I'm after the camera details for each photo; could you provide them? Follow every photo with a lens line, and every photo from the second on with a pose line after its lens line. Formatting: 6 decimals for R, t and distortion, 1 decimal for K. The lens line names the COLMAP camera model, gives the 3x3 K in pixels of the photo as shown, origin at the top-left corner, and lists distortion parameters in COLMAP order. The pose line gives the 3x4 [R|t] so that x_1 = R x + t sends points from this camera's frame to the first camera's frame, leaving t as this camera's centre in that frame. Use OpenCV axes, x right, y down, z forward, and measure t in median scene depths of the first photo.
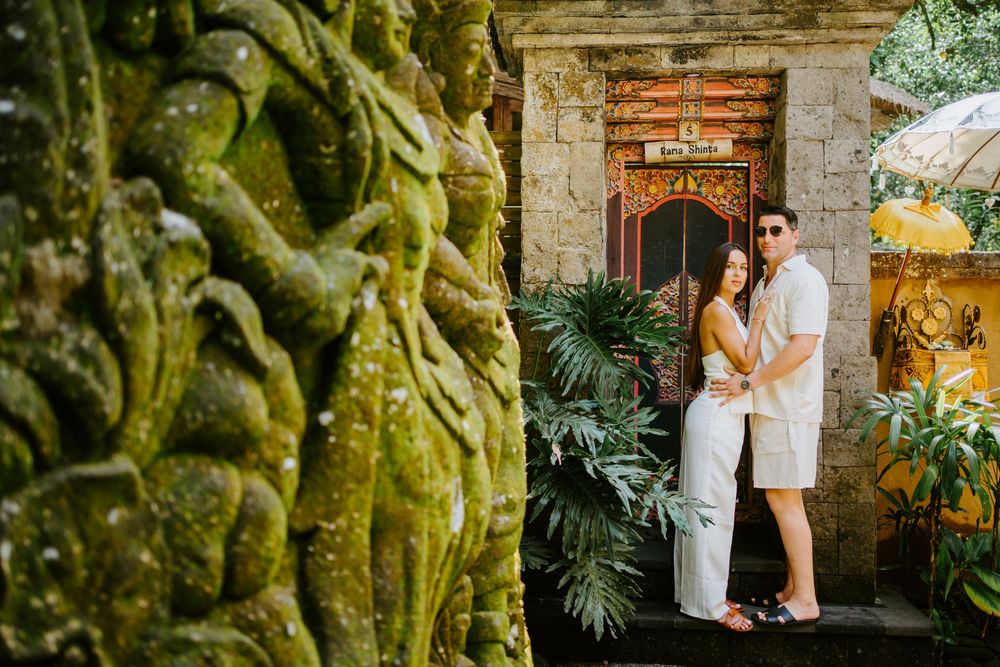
lens RADIAL K [[1013.4, 0, 498.2], [0, 1013.4, 329.5], [0, 0, 1]] dist [-0.043483, 0.186178]
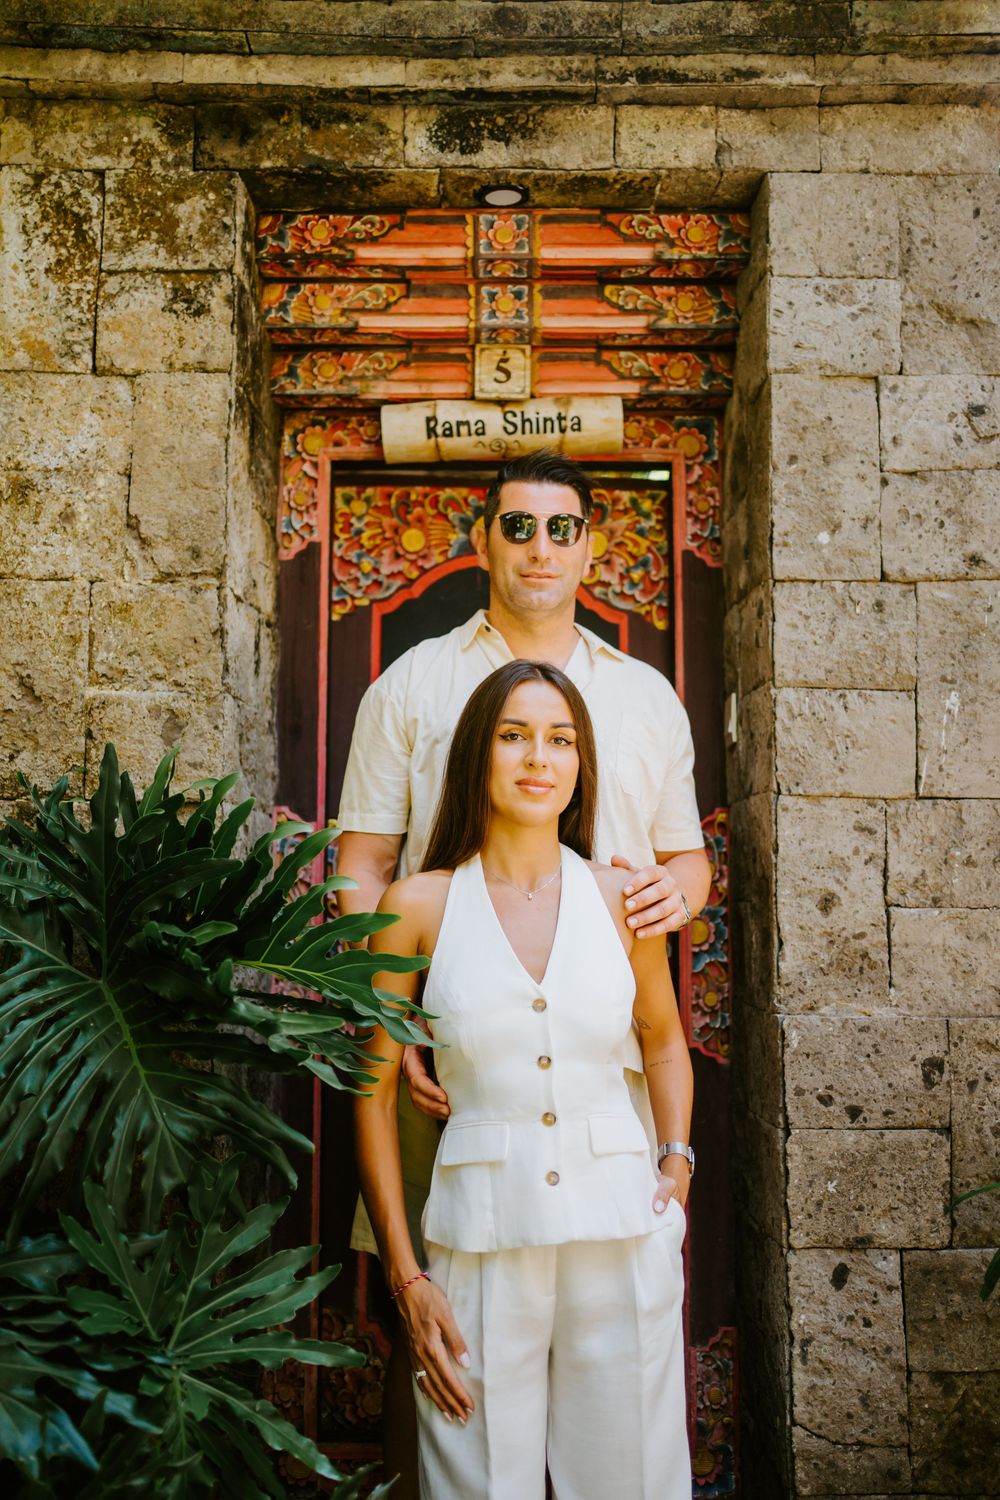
lens RADIAL K [[1504.6, 0, 494.3], [0, 1504.6, 746.1], [0, 0, 1]] dist [-0.041058, 0.176408]
pose [[0.995114, 0.001140, 0.098725, 0.142676], [0.006861, 0.996718, -0.080664, -0.022845], [-0.098493, 0.080947, 0.991840, 0.517219]]
